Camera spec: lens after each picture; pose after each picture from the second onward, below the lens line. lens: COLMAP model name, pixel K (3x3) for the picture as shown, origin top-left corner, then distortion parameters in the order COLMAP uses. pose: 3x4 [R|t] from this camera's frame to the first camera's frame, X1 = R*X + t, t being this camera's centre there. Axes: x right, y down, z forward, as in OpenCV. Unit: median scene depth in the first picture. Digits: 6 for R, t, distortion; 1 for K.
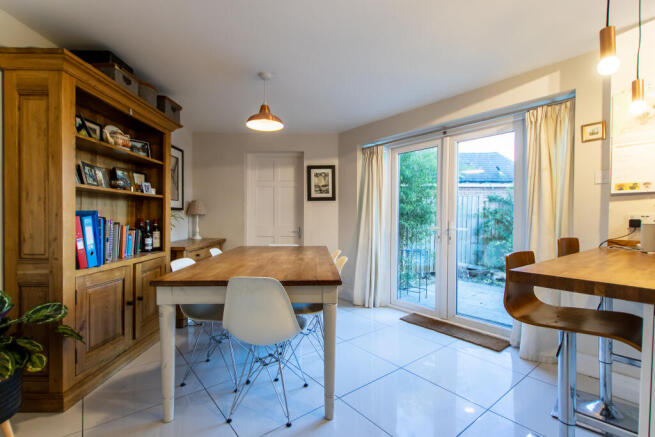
lens RADIAL K [[300.5, 0, 327.6], [0, 300.5, 218.5], [0, 0, 1]] dist [0.004814, -0.005366]
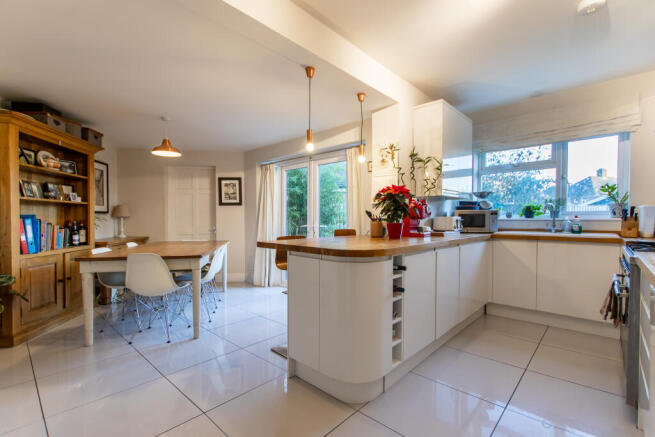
lens RADIAL K [[300.5, 0, 329.4], [0, 300.5, 221.7], [0, 0, 1]] dist [0.004814, -0.005366]
pose [[0.987982, -0.007829, 0.154373, 0.332008], [0.006982, 0.999957, 0.006030, 0.007521], [-0.154413, -0.004880, 0.987994, -0.522957]]
